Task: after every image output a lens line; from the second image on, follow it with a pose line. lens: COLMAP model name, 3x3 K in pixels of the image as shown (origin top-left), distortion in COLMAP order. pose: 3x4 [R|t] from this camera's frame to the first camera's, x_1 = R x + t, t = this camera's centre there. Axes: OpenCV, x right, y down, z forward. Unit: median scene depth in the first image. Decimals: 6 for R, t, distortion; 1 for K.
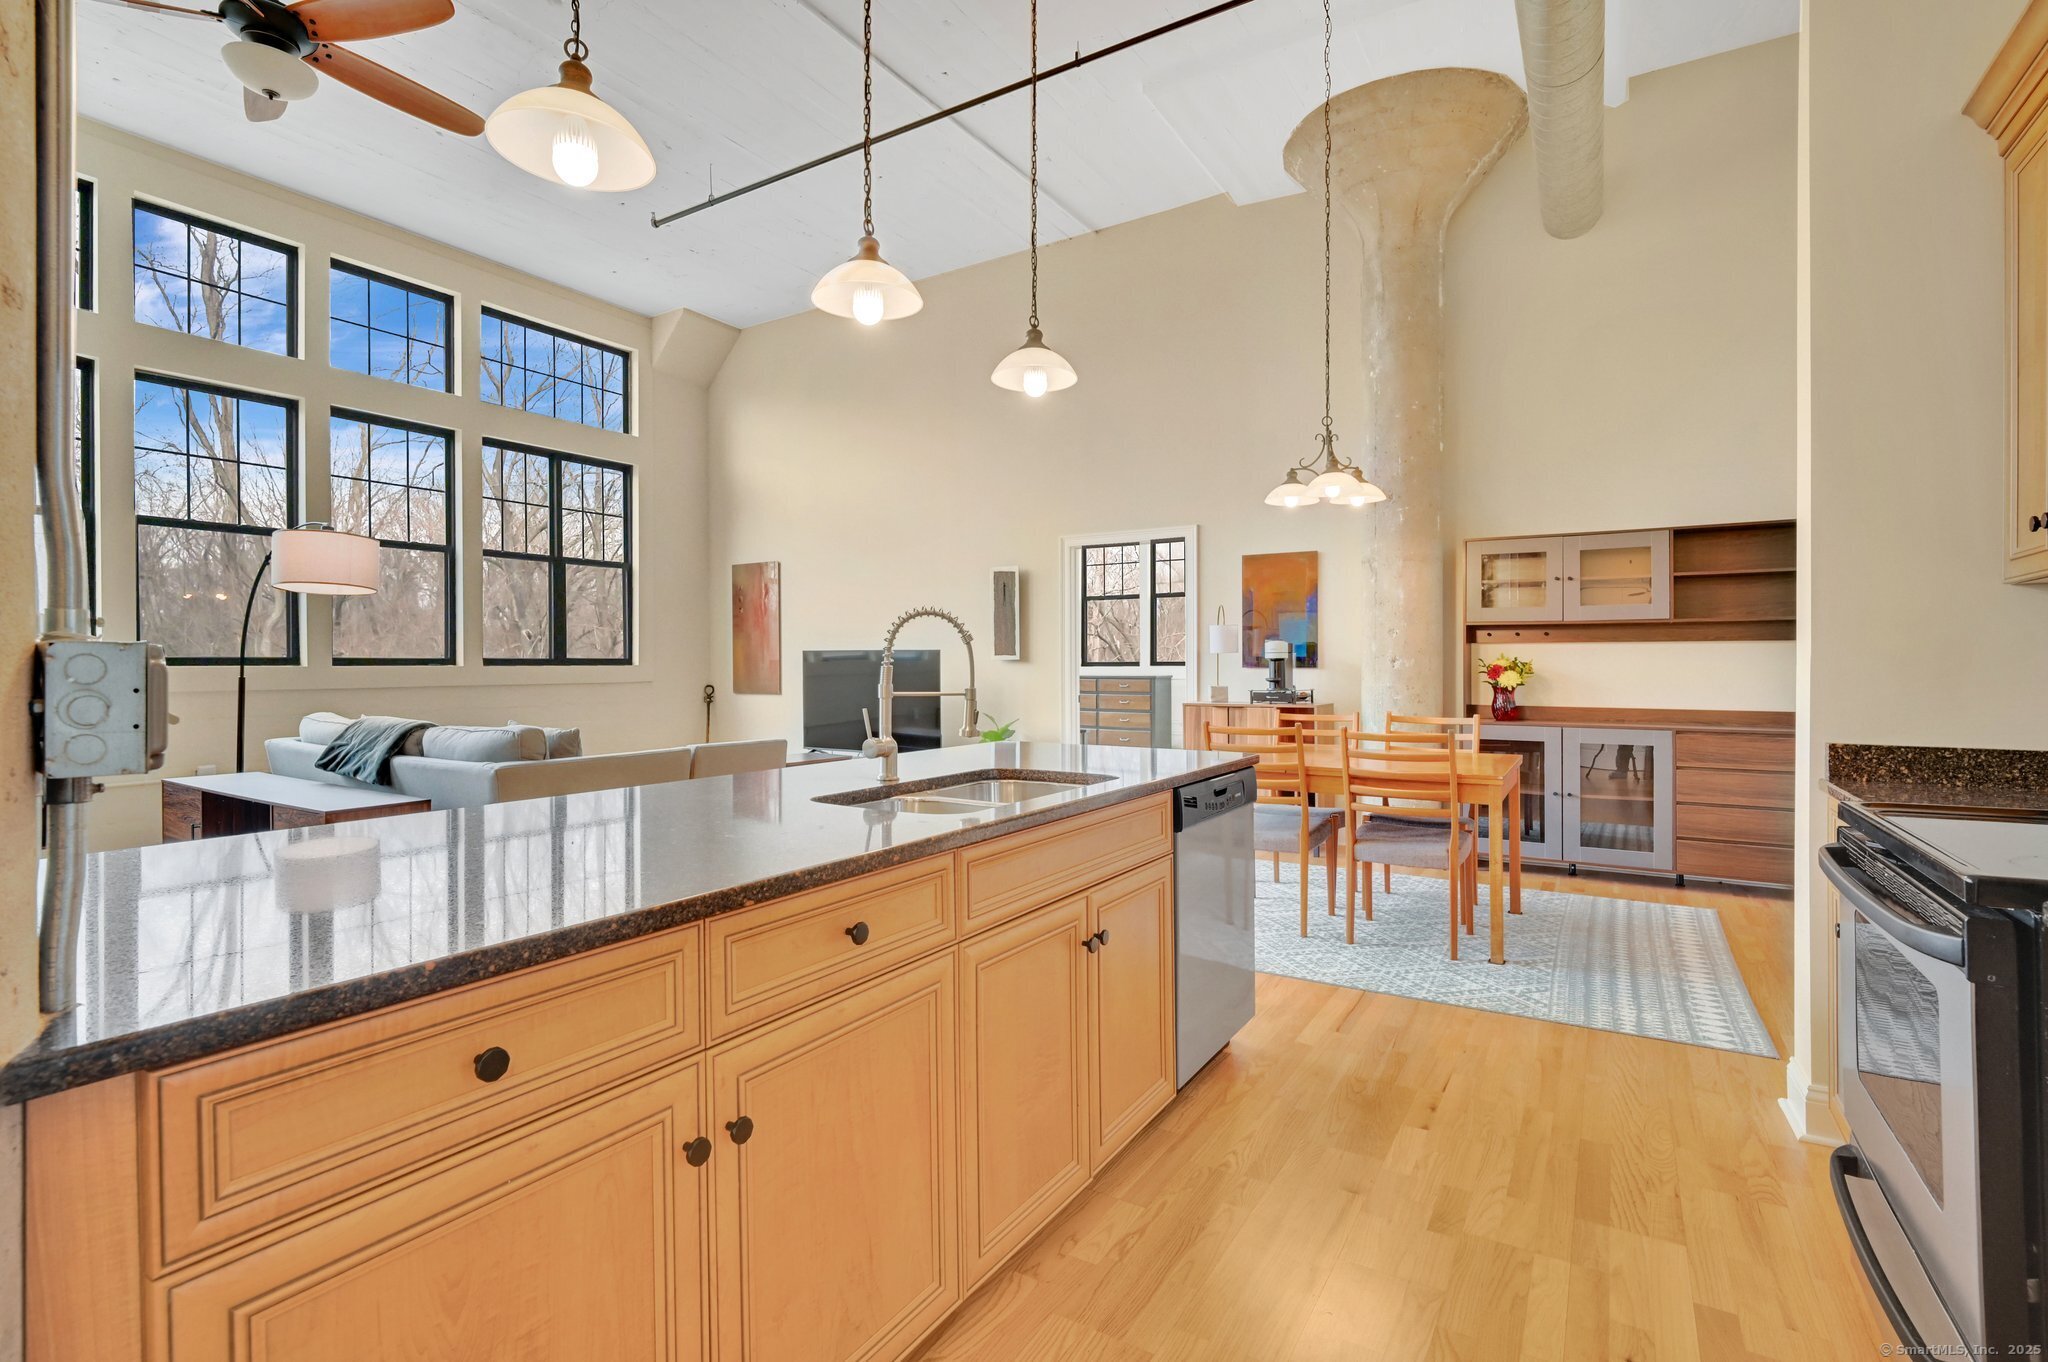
lens RADIAL K [[947.4, 0, 1028.1], [0, 947.4, 671.0], [0, 0, 1]] dist [-0.003467, -0.000416]
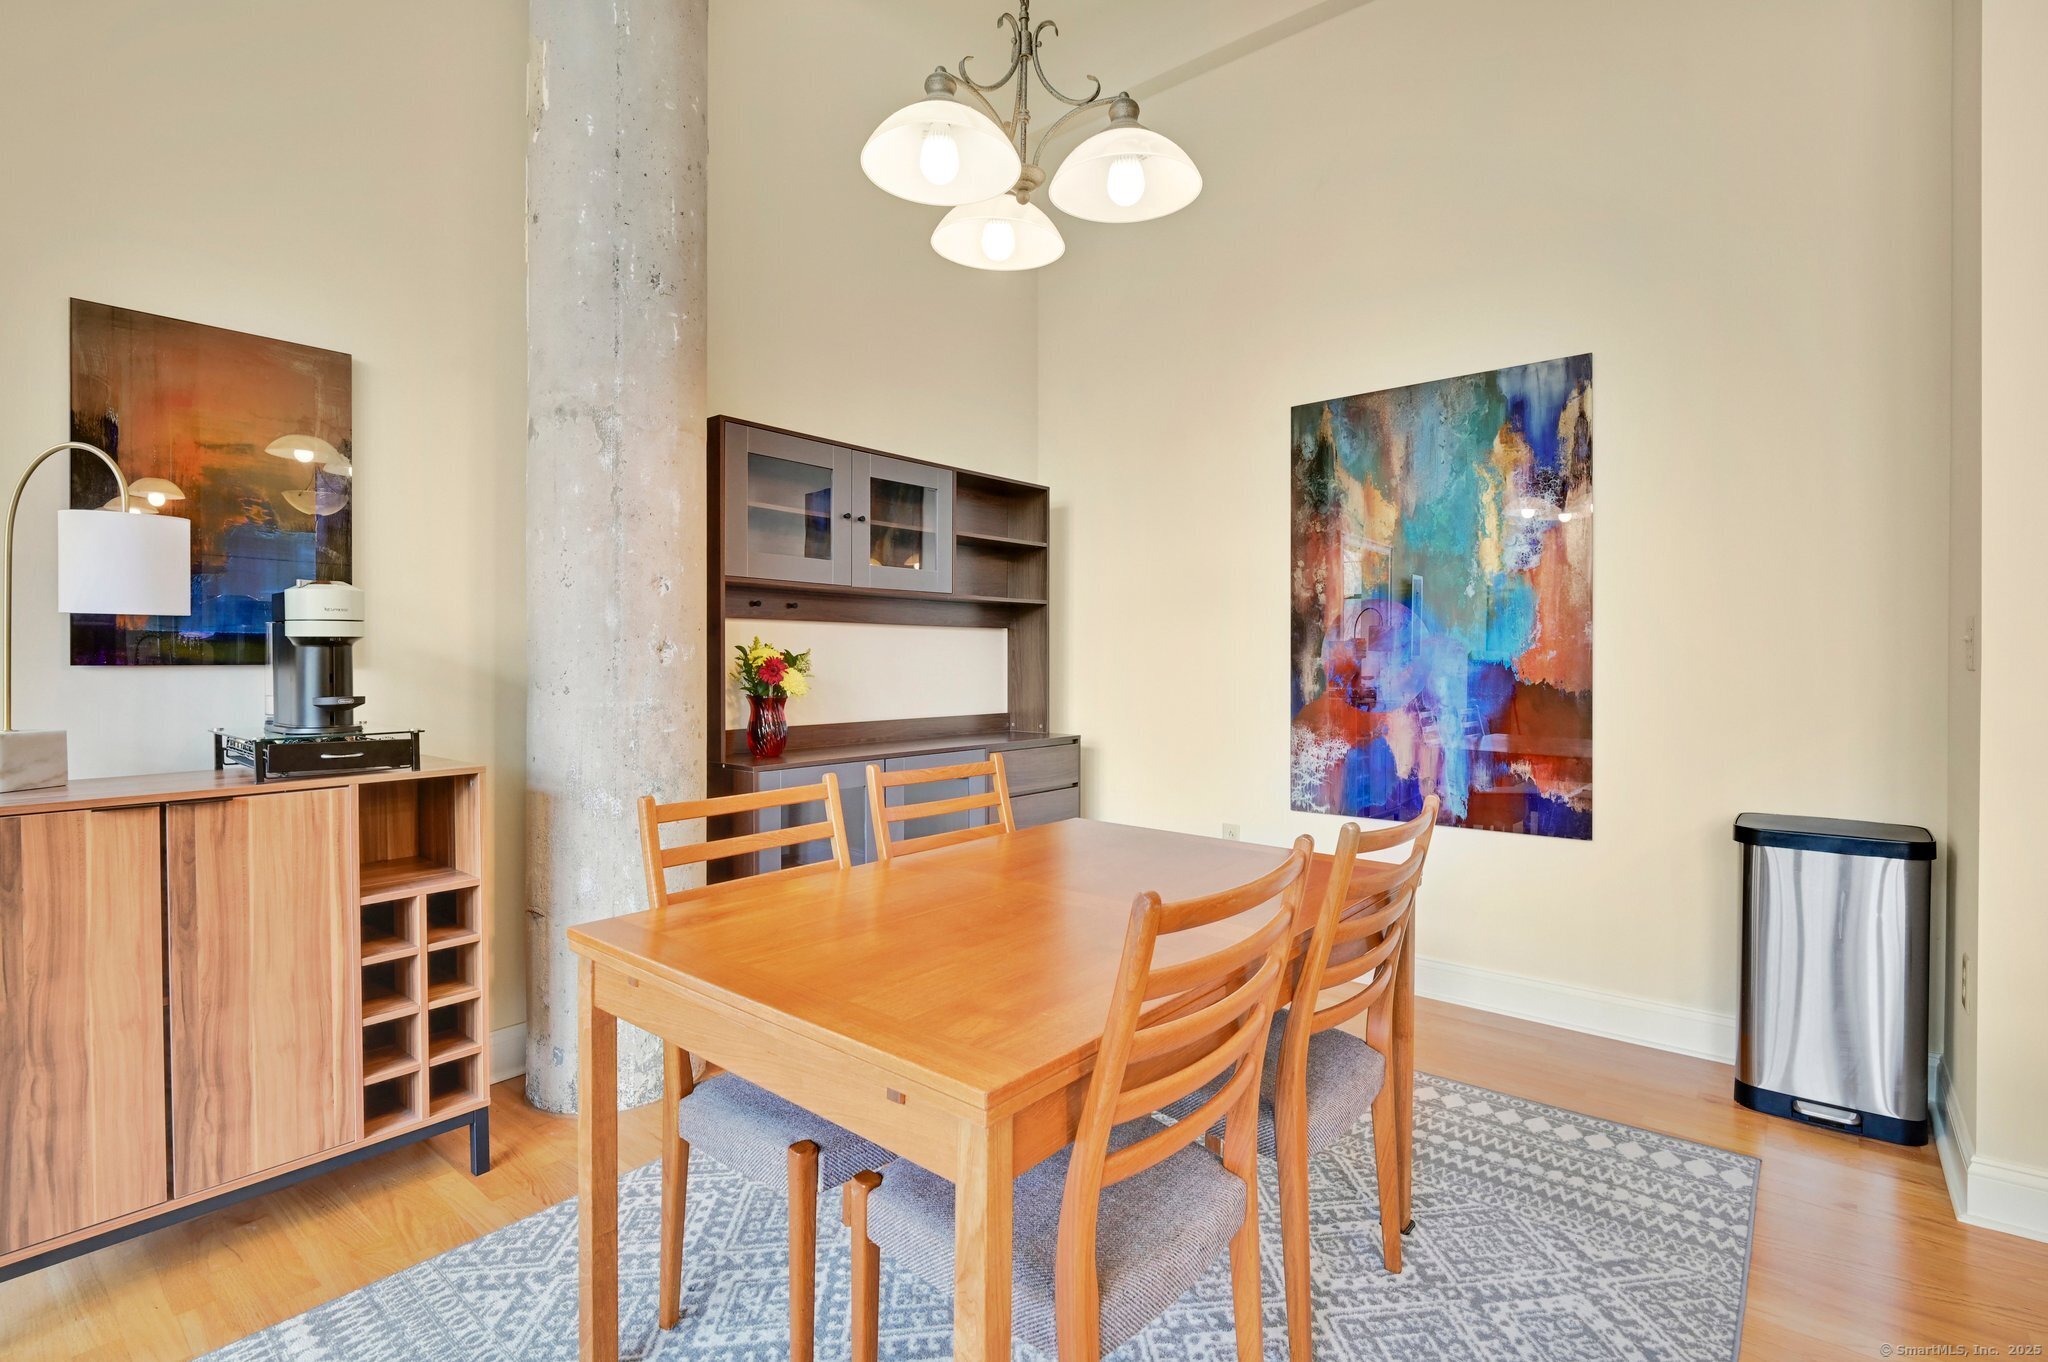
lens RADIAL K [[980.3, 0, 1013.3], [0, 980.3, 664.6], [0, 0, 1]] dist [-0.003433, -0.000532]
pose [[0.144146, -0.004210, 0.989548, -0.042357], [0.005776, 0.999977, 0.003413, -0.003160], [-0.989540, 0.005224, 0.144167, 0.672255]]
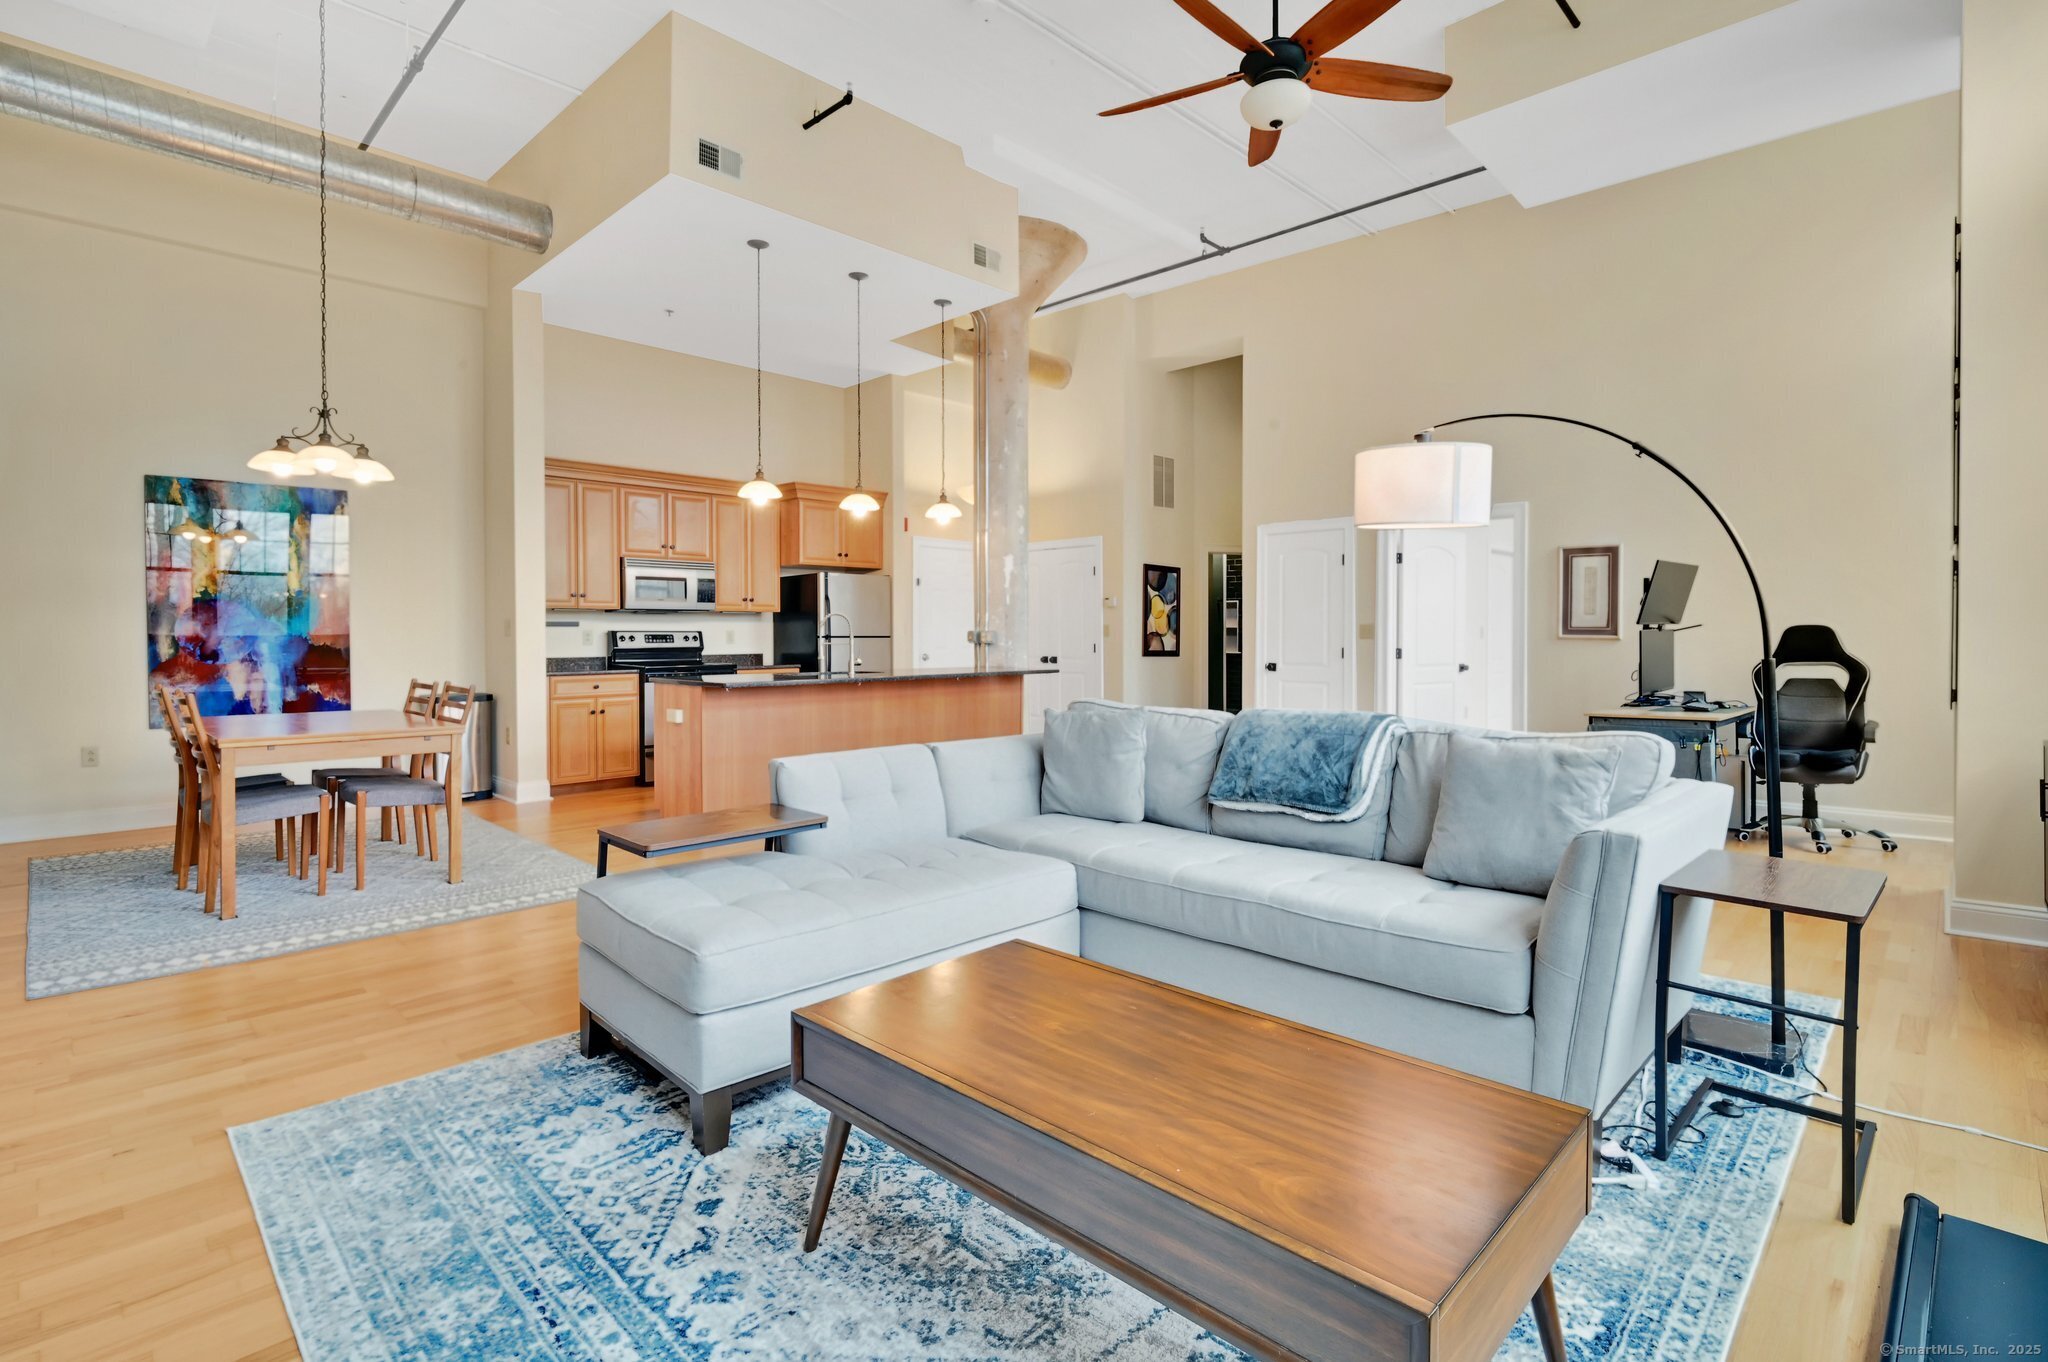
lens RADIAL K [[986.6, 0, 1061.2], [0, 986.6, 644.4], [0, 0, 1]] dist [0.000594, -0.005680]
pose [[-0.978891, -0.002418, 0.204371, -0.475220], [0.001235, 0.999842, 0.017744, -0.008887], [-0.204381, 0.017621, -0.978733, 1.331042]]
